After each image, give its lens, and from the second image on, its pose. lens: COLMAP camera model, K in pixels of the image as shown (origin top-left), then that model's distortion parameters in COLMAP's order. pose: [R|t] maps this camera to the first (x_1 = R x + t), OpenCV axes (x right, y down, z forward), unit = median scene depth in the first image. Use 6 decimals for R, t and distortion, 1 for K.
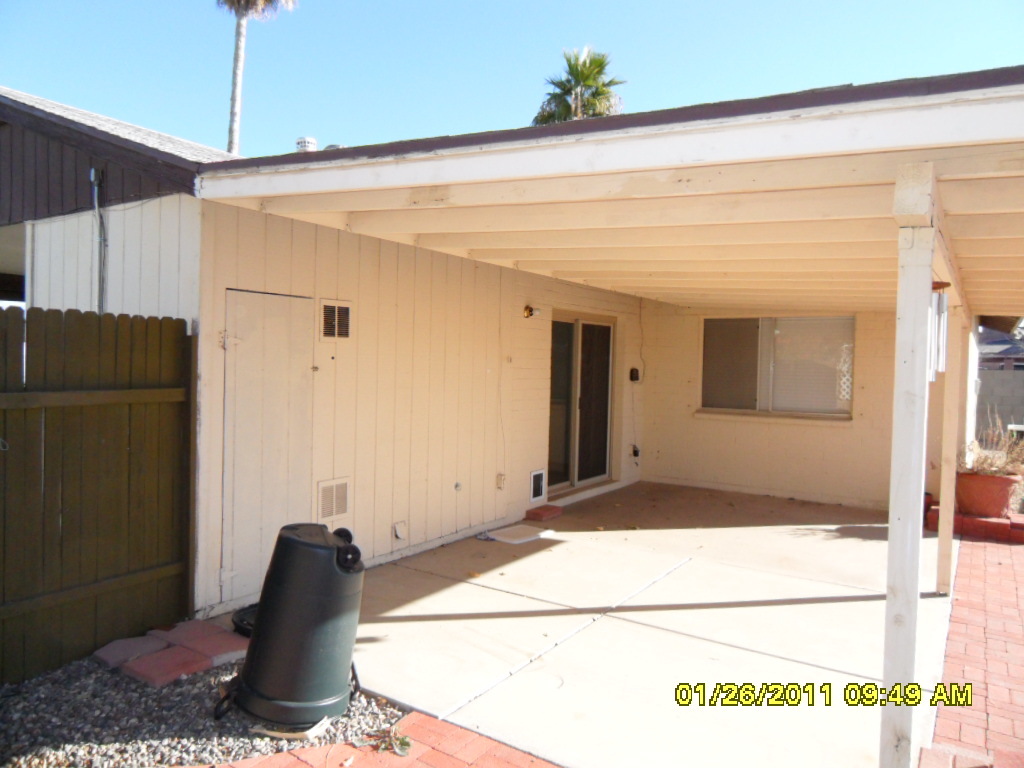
lens RADIAL K [[710.3, 0, 513.5], [0, 710.3, 383.0], [0, 0, 1]] dist [-0.005070, -0.004594]
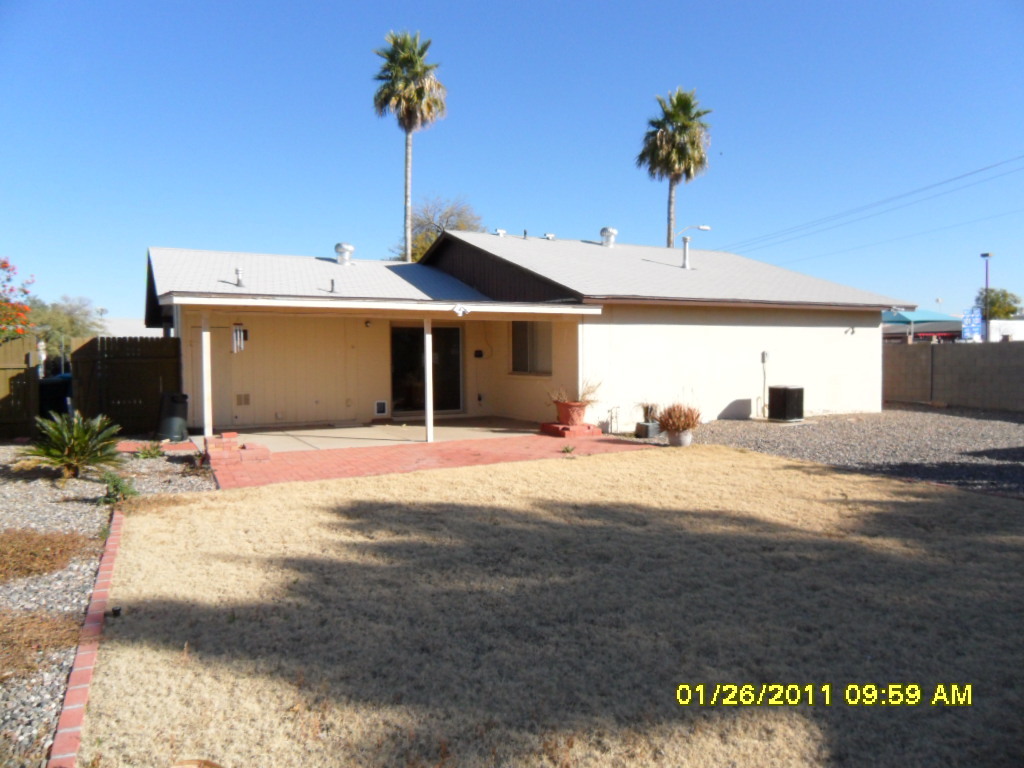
lens RADIAL K [[710.3, 0, 508.5], [0, 710.3, 383.6], [0, 0, 1]] dist [-0.005070, -0.004594]
pose [[0.873441, -0.010953, -0.486807, 0.555034], [0.012648, 0.999920, 0.000195, 0.031910], [0.486766, -0.006328, 0.873510, -0.251568]]
